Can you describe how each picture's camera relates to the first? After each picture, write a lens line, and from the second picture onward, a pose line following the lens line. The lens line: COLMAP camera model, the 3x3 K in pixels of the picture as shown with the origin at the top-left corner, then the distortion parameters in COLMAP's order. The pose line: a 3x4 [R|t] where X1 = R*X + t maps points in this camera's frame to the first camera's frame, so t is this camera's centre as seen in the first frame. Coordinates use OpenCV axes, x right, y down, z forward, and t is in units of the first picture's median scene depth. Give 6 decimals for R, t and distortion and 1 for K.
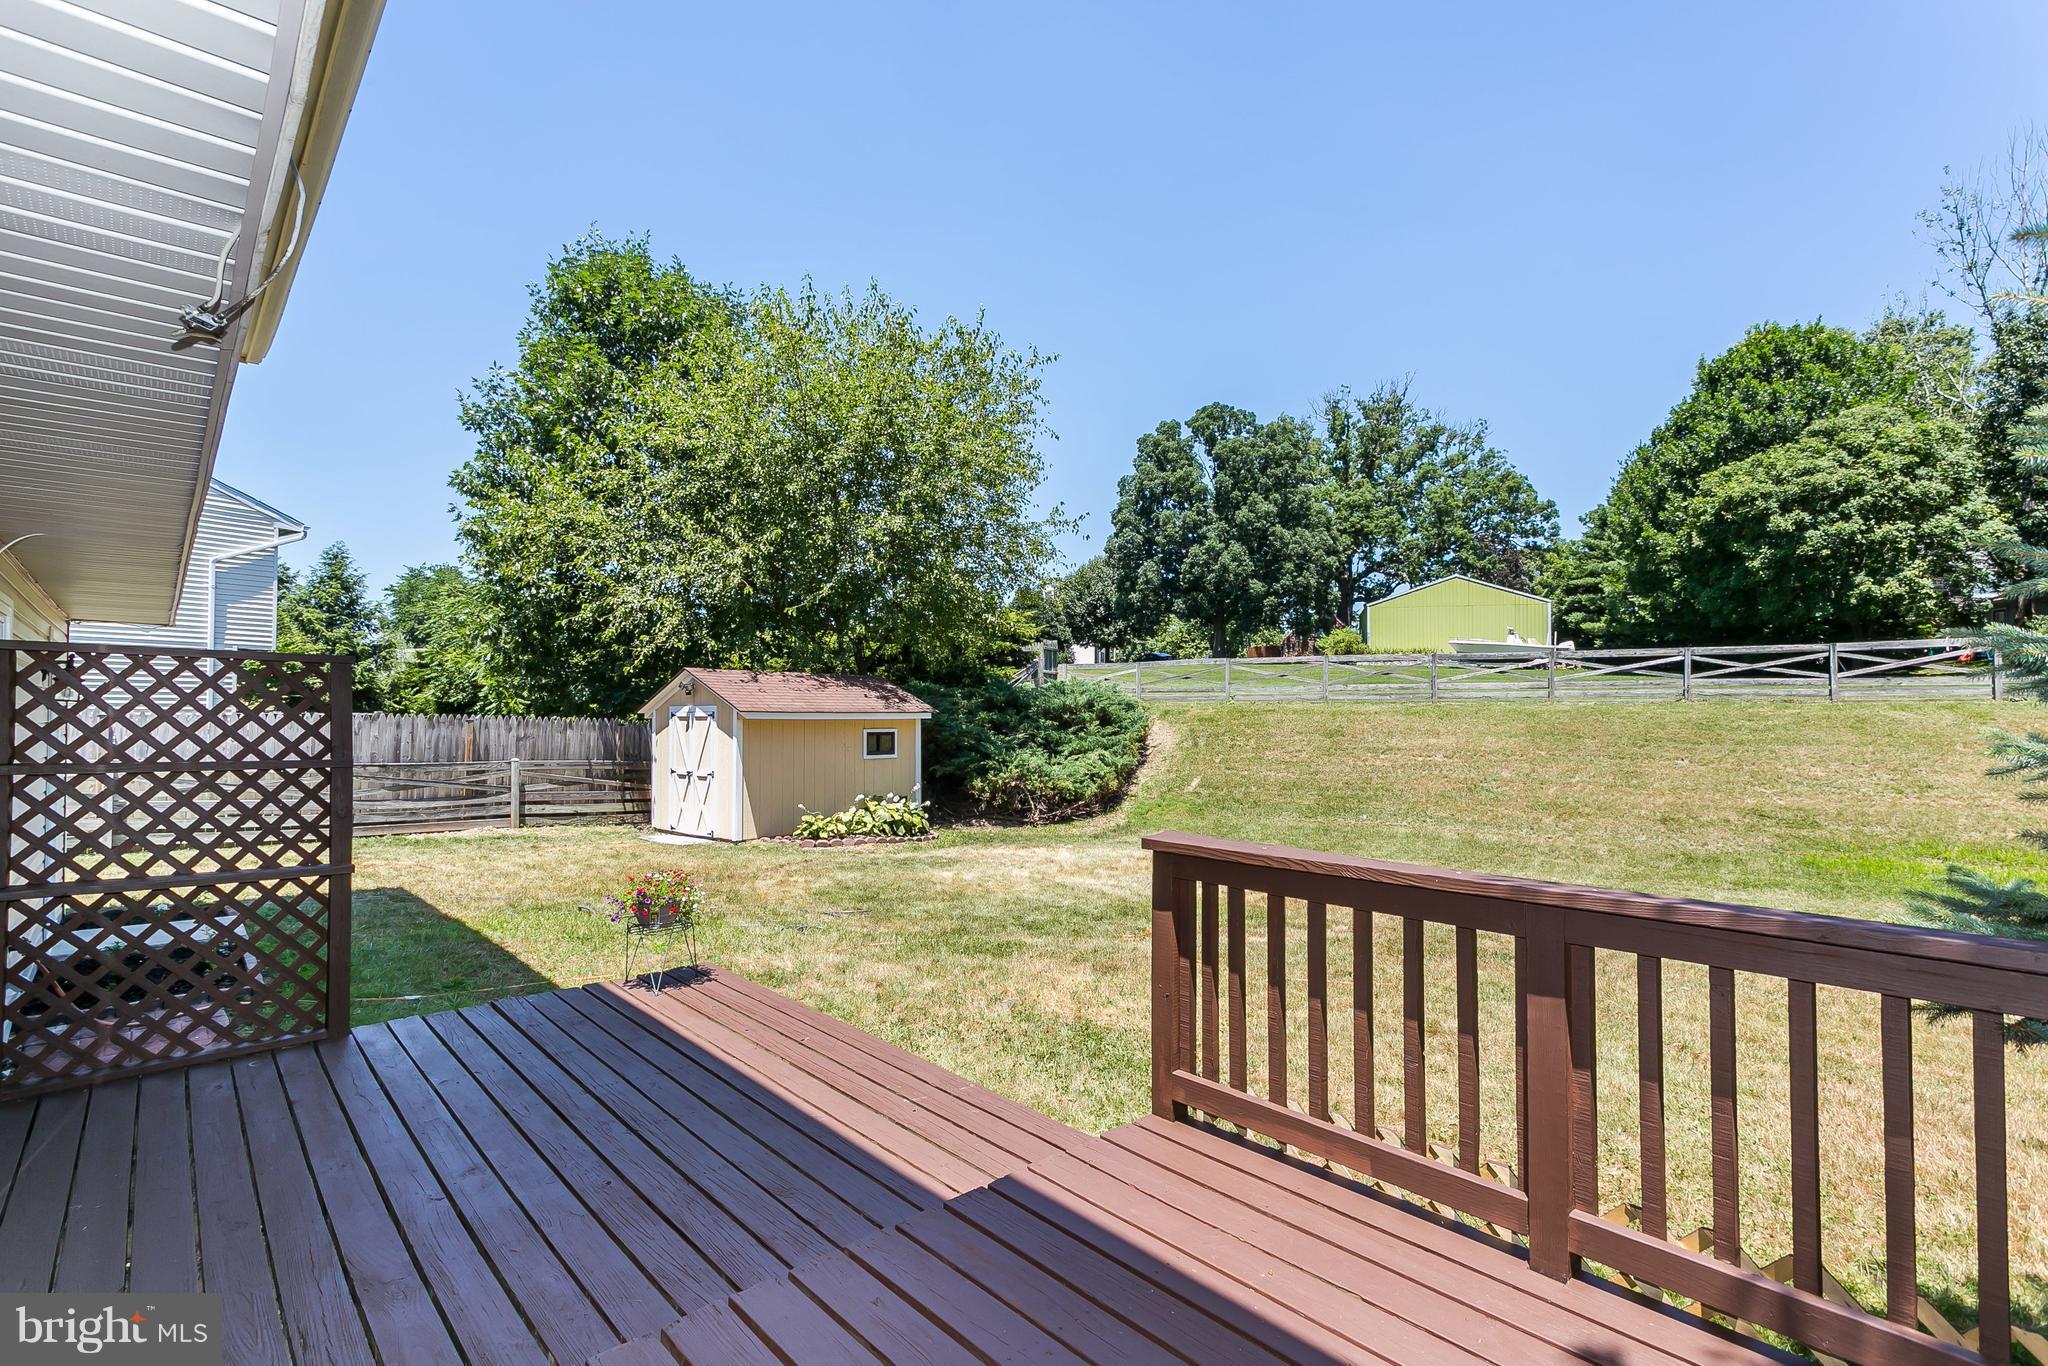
lens RADIAL K [[971.6, 0, 1018.5], [0, 971.6, 689.7], [0, 0, 1]] dist [0.002460, 0.000447]
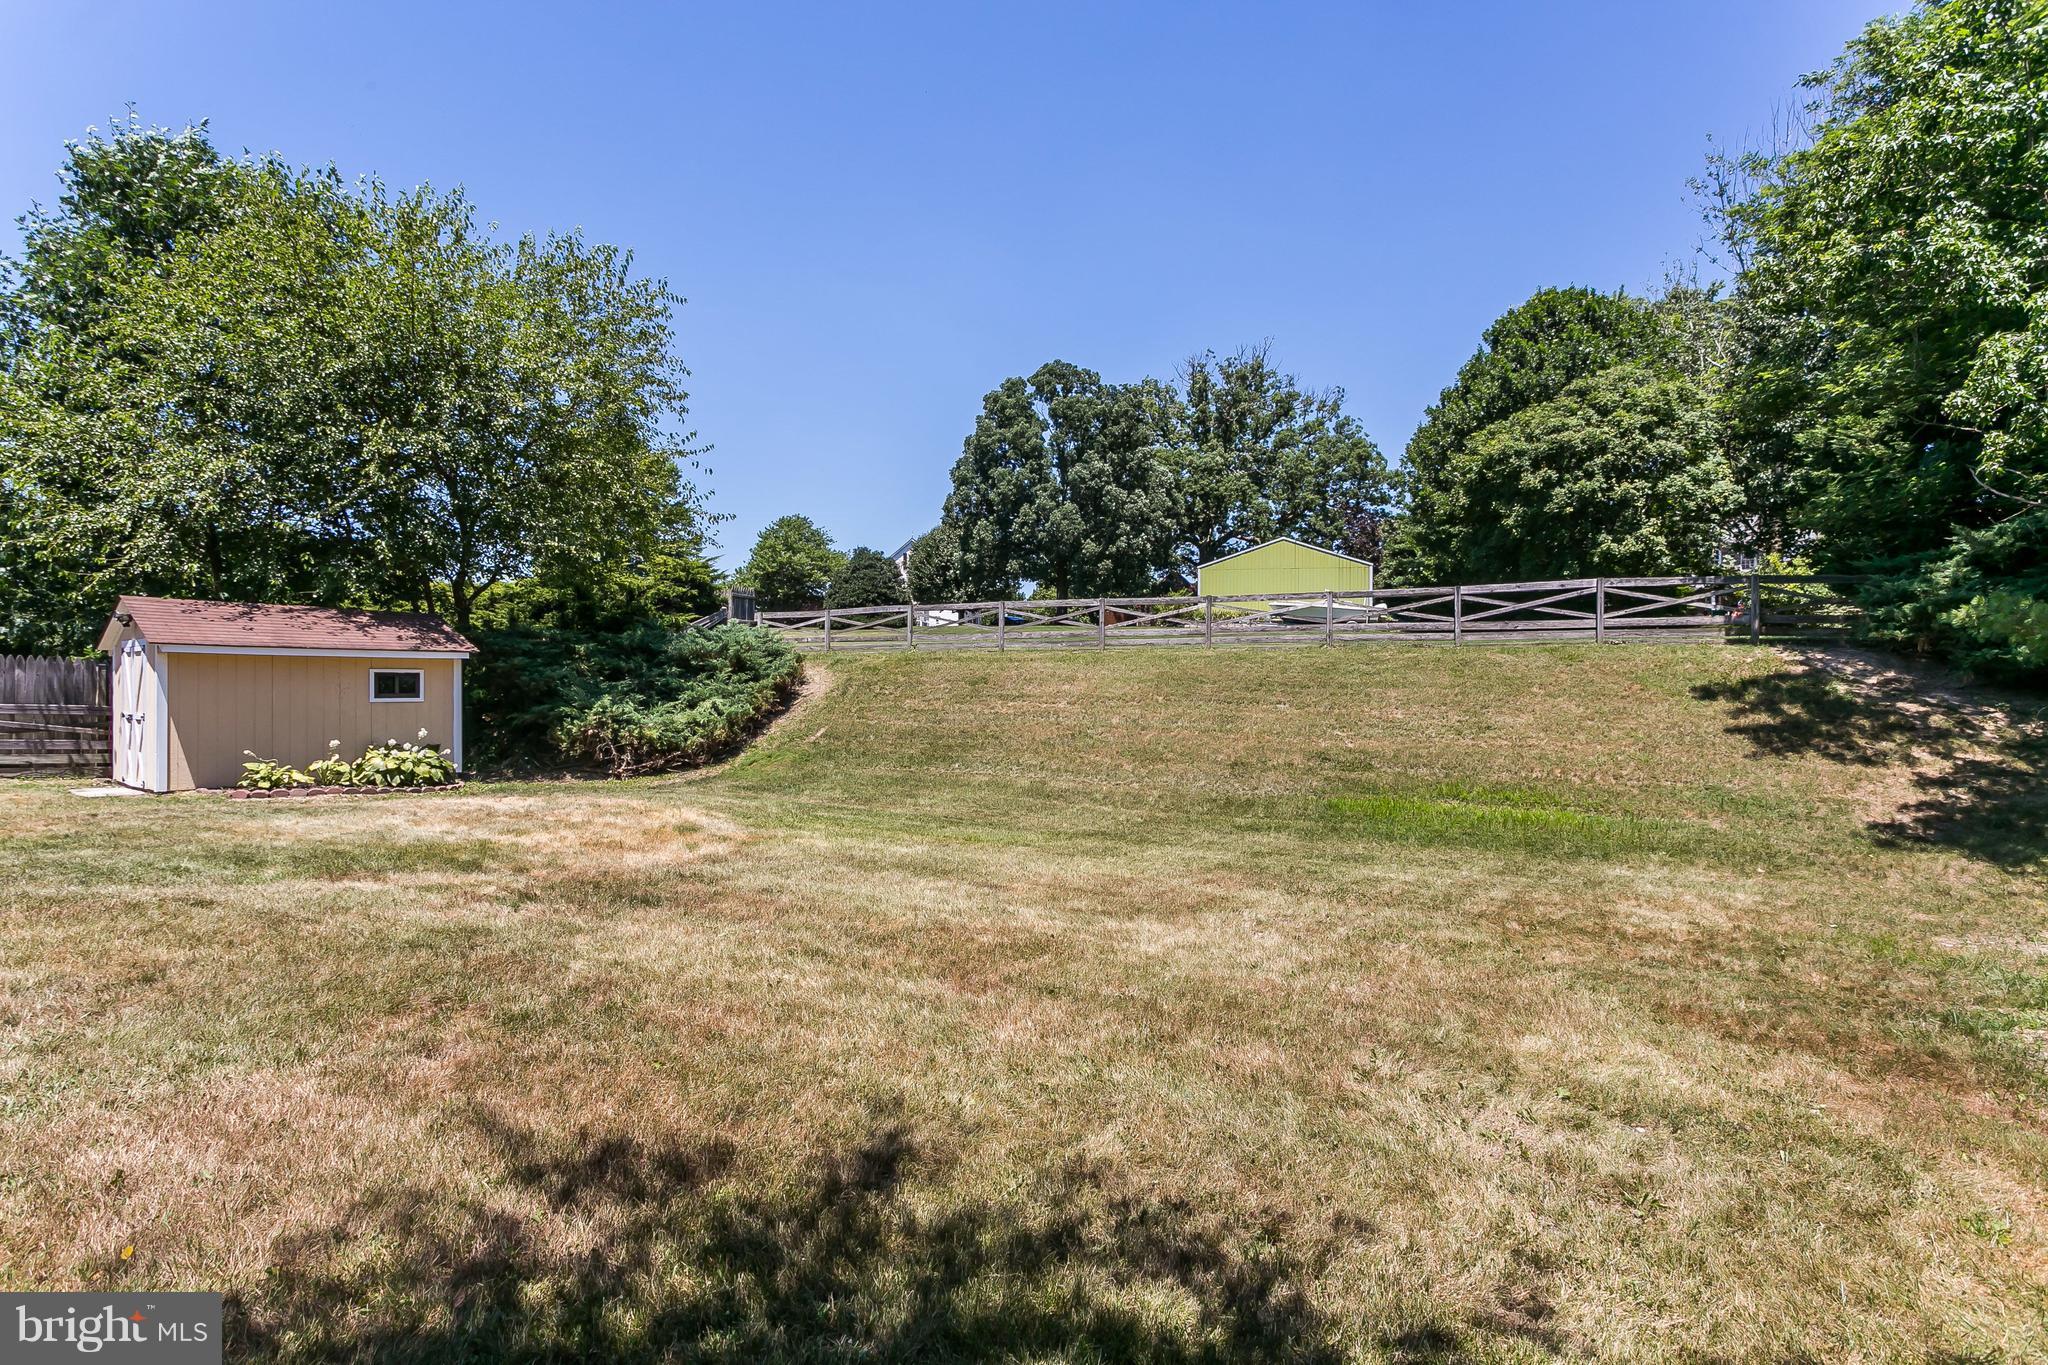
lens RADIAL K [[971.6, 0, 1031.4], [0, 971.6, 681.3], [0, 0, 1]] dist [0.002460, 0.000447]
pose [[0.997187, 0.001529, 0.074943, 0.188884], [-0.003076, 0.999785, 0.020522, 0.016150], [-0.074896, -0.020695, 0.996977, 0.033609]]
